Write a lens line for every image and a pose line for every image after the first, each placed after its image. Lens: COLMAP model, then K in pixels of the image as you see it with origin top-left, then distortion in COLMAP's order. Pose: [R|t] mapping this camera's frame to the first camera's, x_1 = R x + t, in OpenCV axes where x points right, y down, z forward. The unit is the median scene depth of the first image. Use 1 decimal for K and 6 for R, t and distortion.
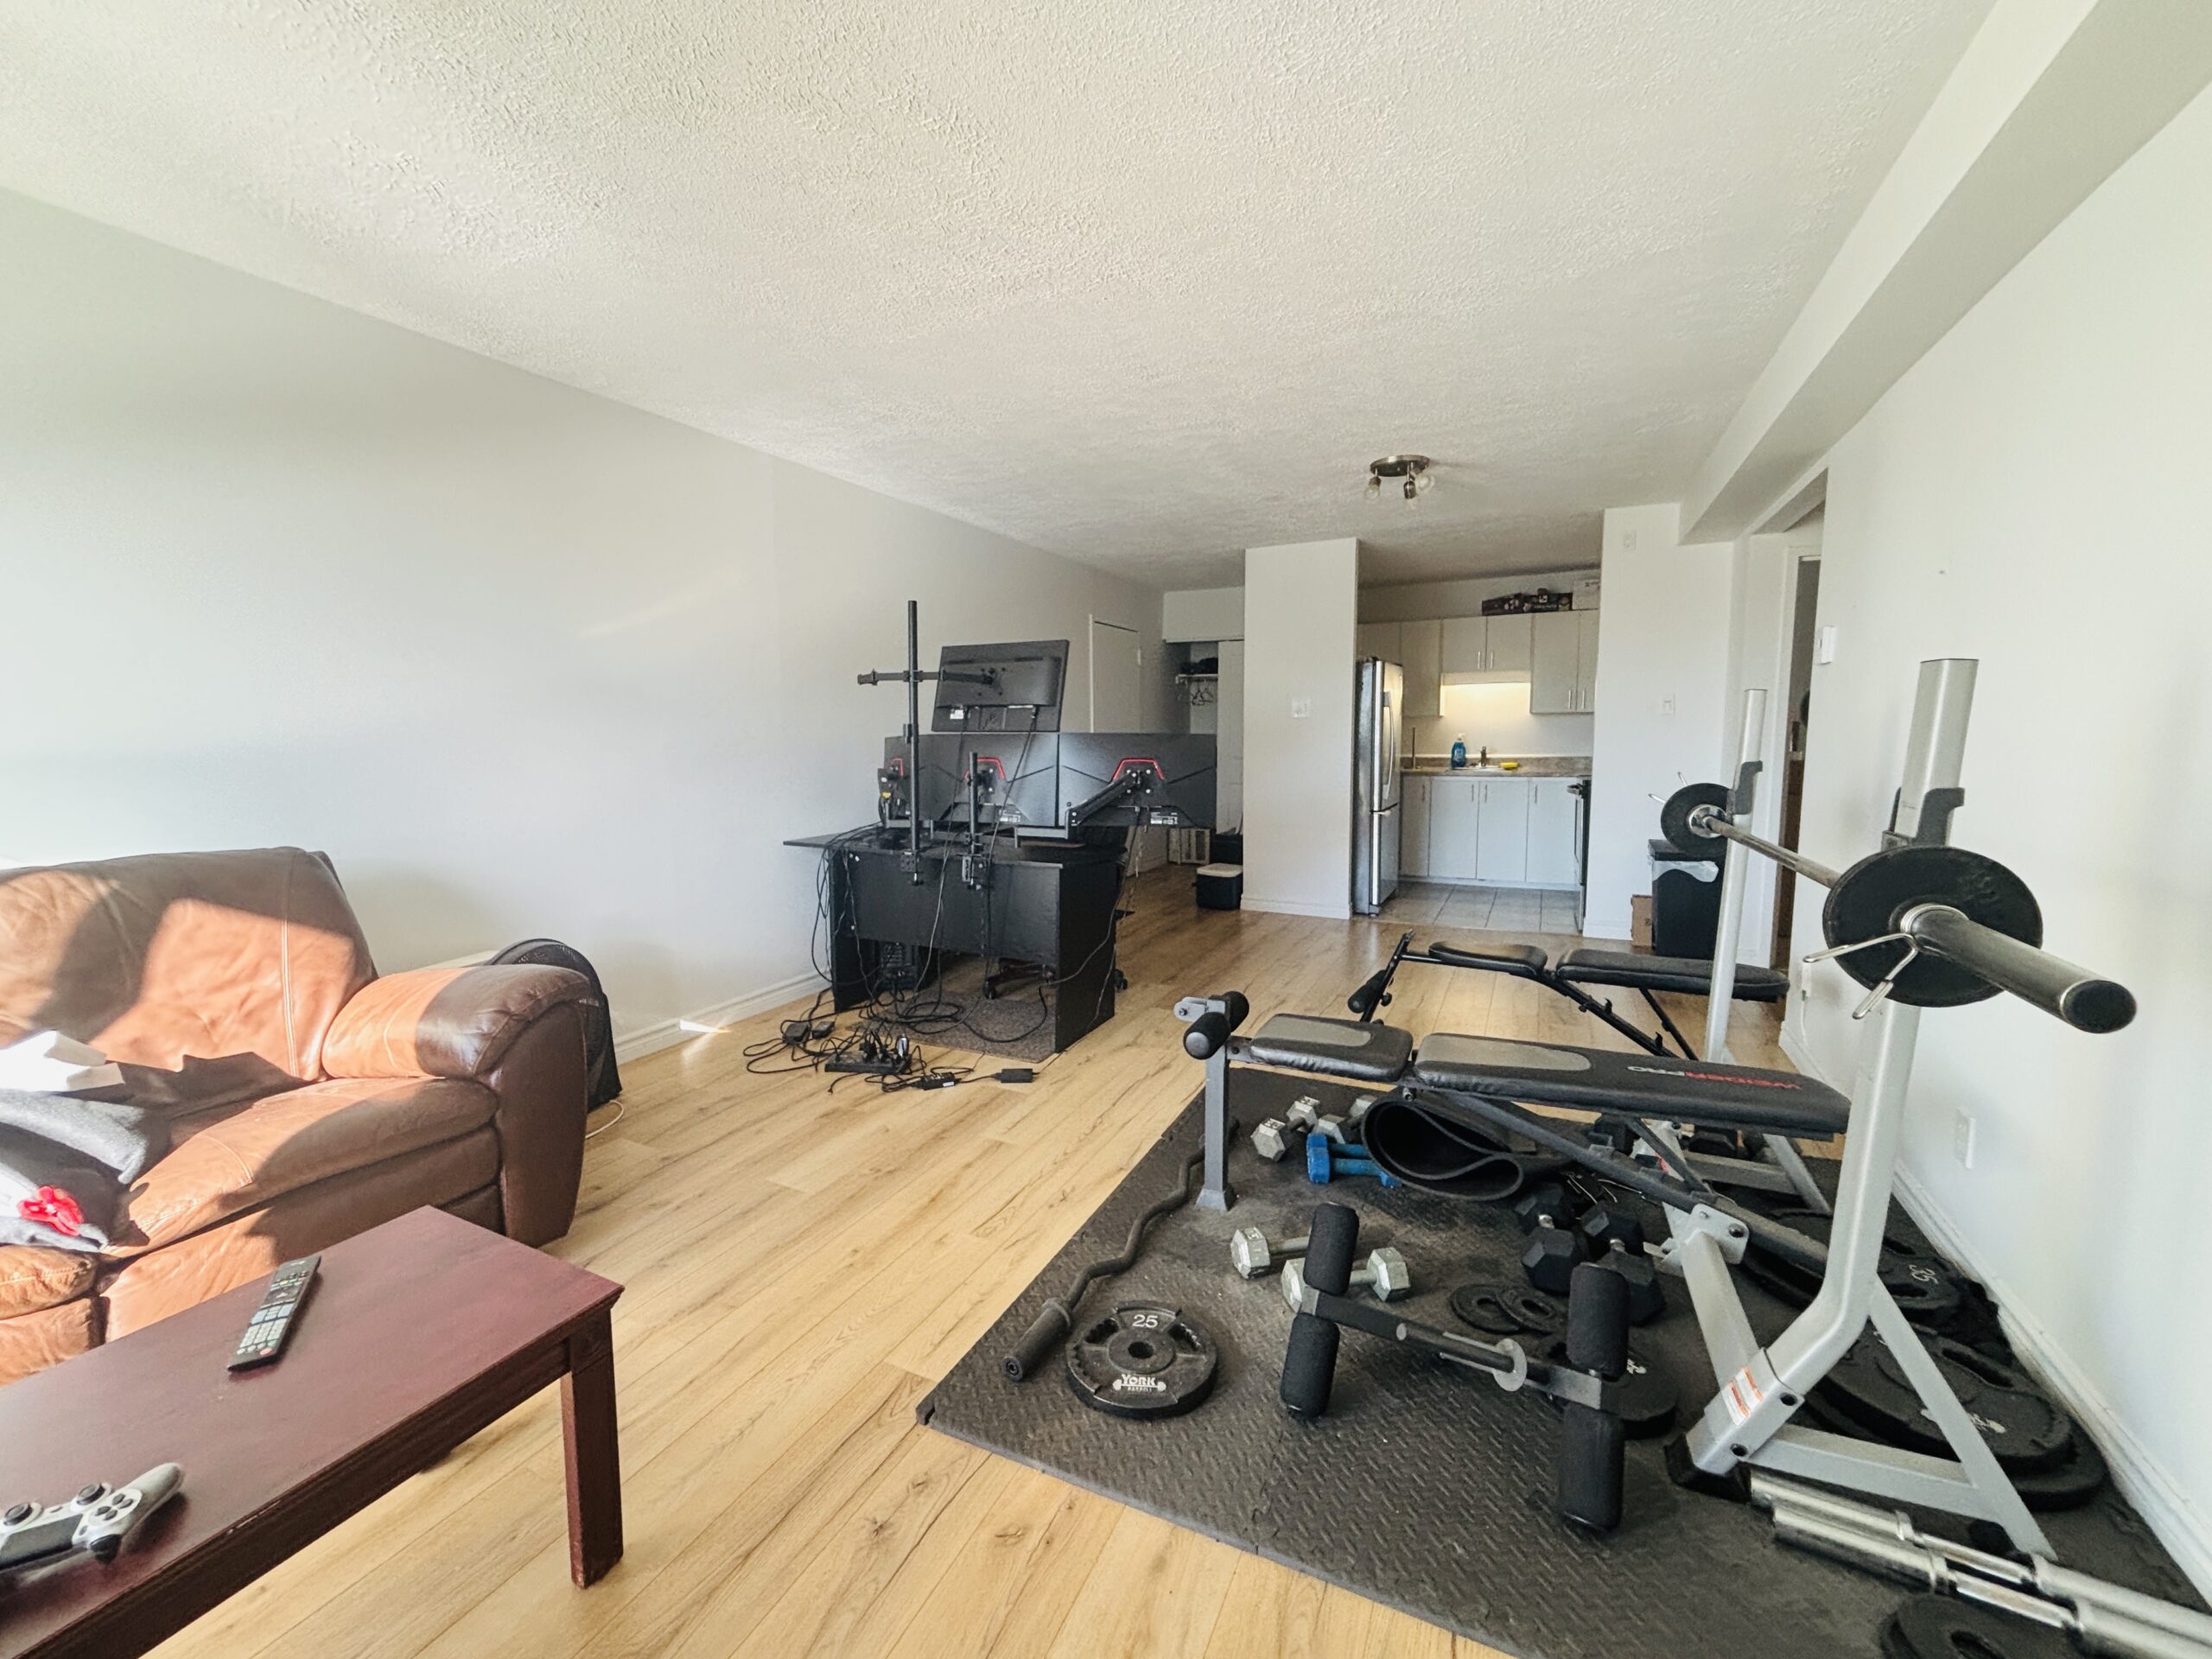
lens RADIAL K [[894.6, 0, 1100.7], [0, 894.6, 827.0], [0, 0, 1]] dist [-0.000782, -0.000077]
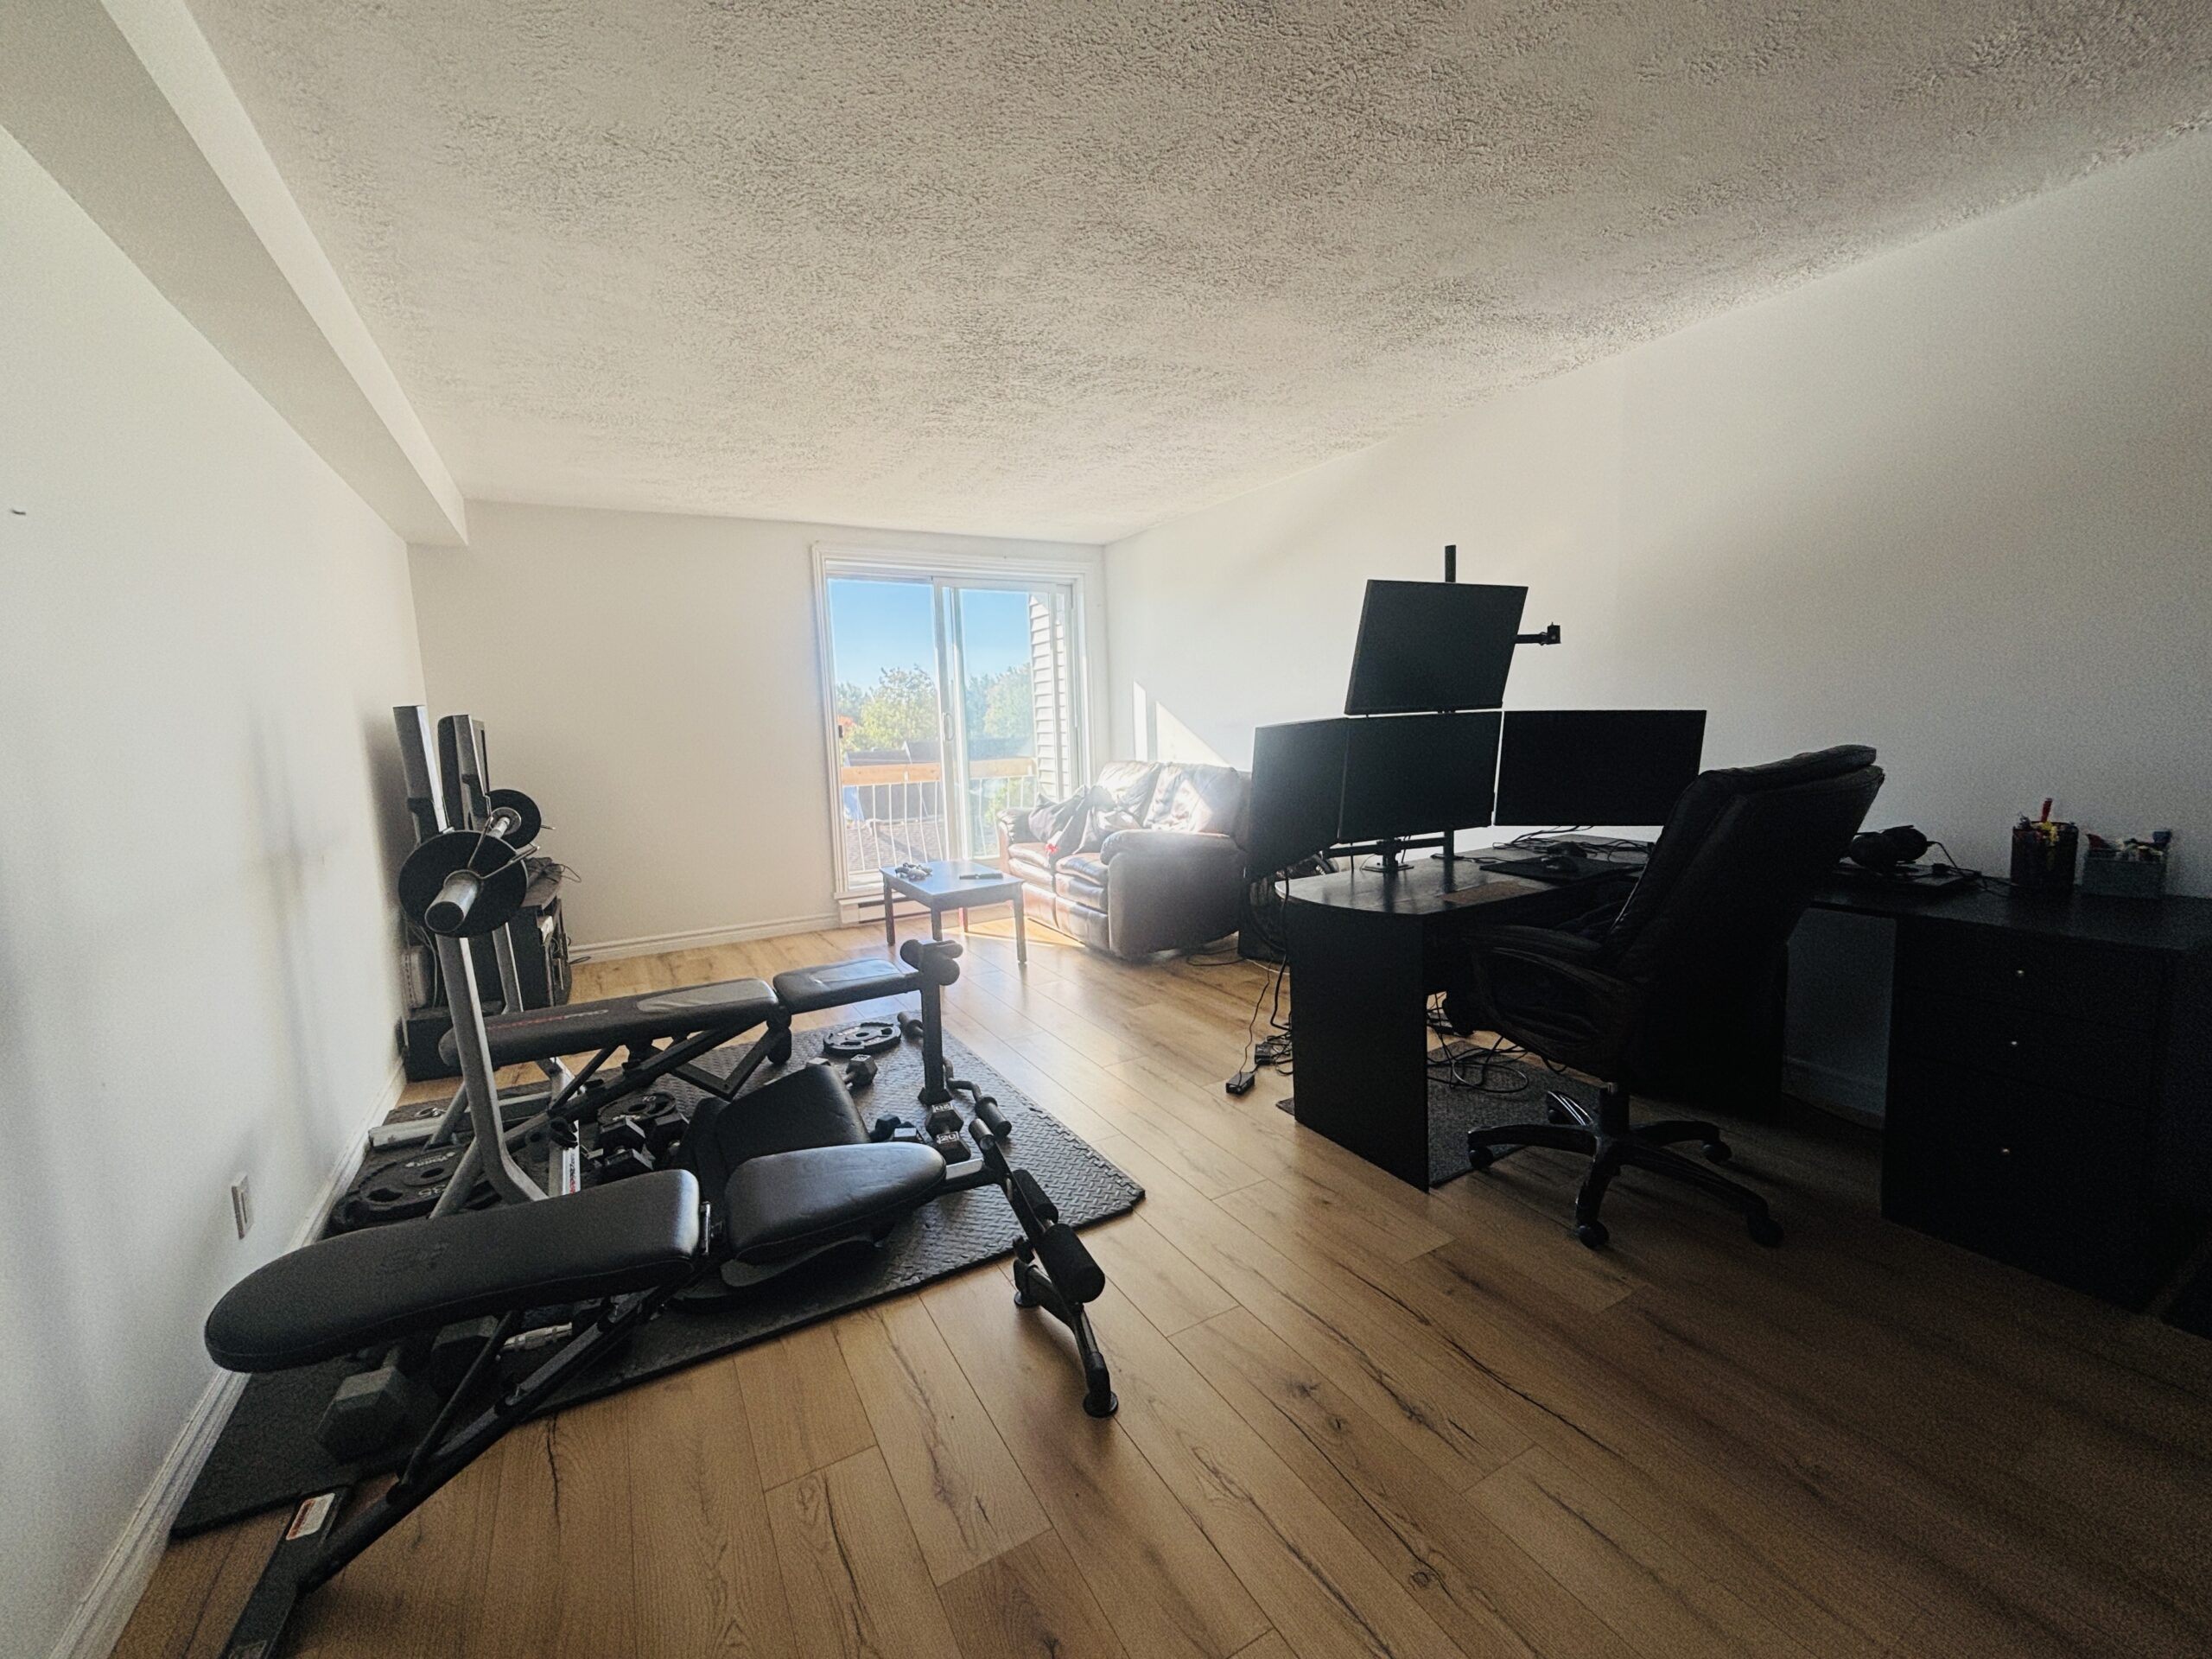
lens RADIAL K [[894.6, 0, 1100.7], [0, 894.6, 827.0], [0, 0, 1]] dist [-0.000782, -0.000077]
pose [[-0.569195, 0.127954, -0.812185, 0.580841], [-0.050655, 0.980483, 0.189968, -0.127314], [0.820641, 0.149270, -0.551605, 1.092209]]
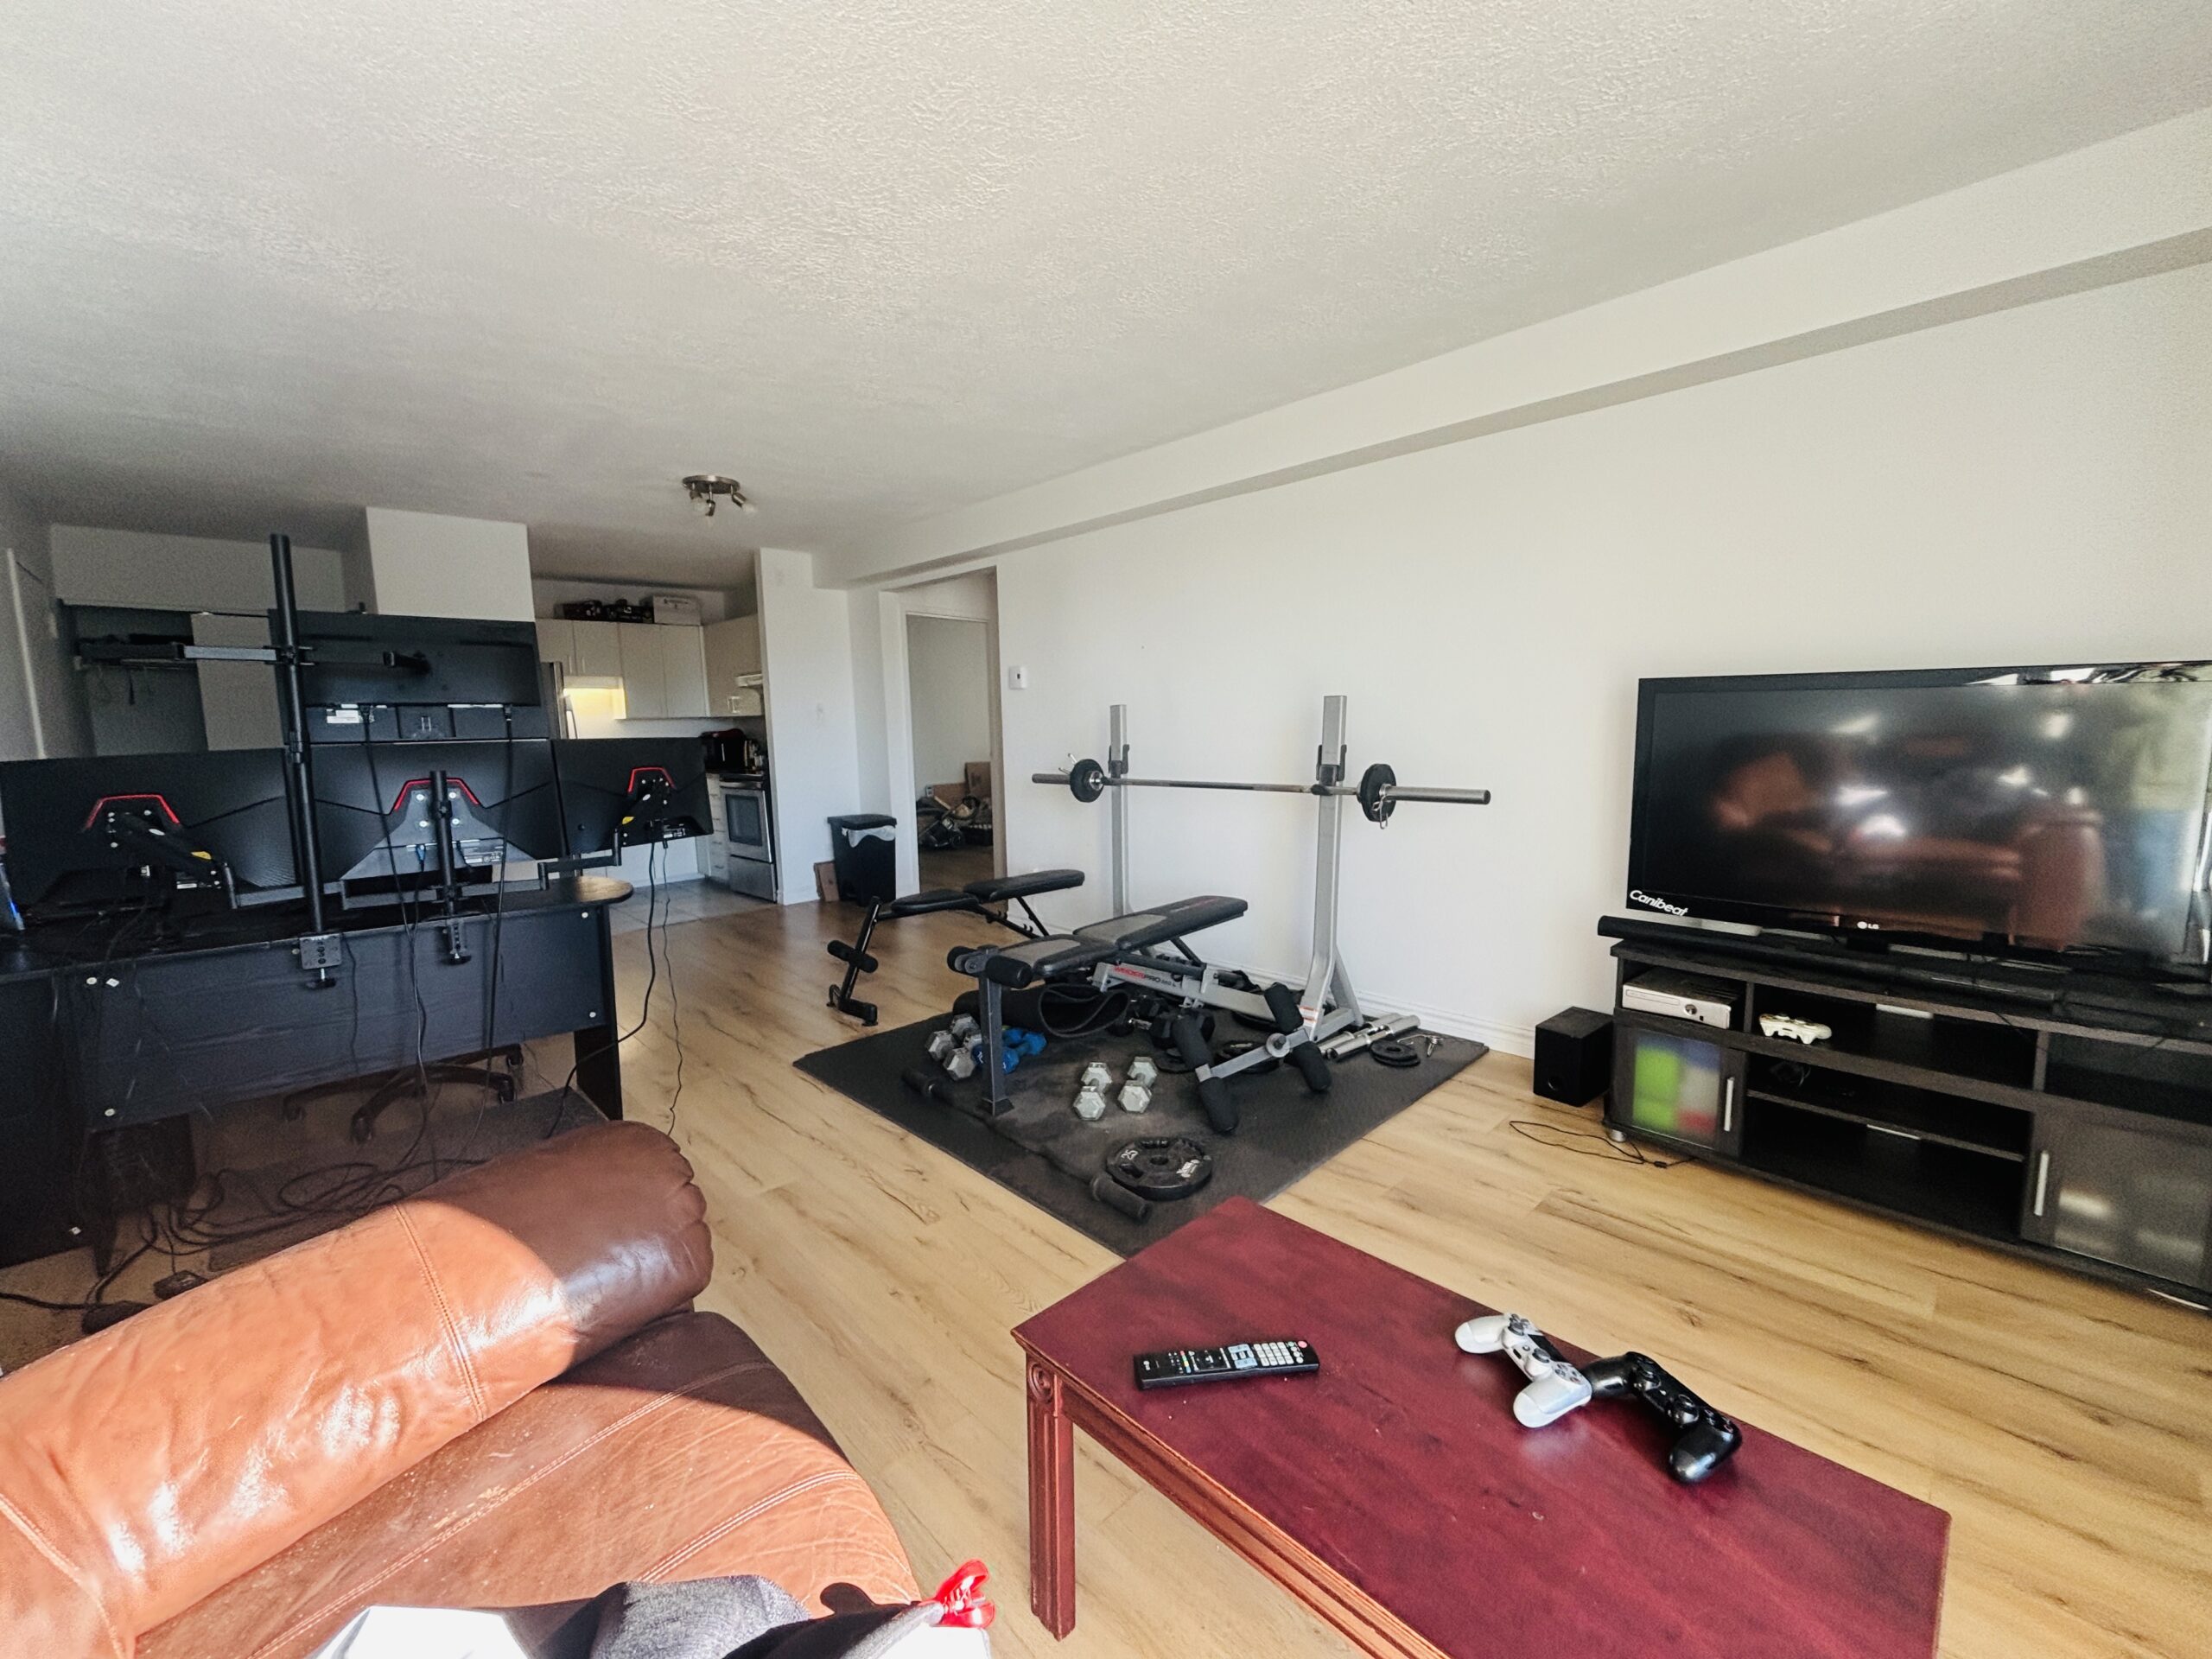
lens RADIAL K [[894.6, 0, 1100.7], [0, 894.6, 827.0], [0, 0, 1]] dist [-0.000782, -0.000077]
pose [[0.340906, -0.110494, 0.933582, -0.553405], [0.117806, 0.990262, 0.074184, -0.026623], [-0.932687, 0.084692, 0.350603, 0.237570]]
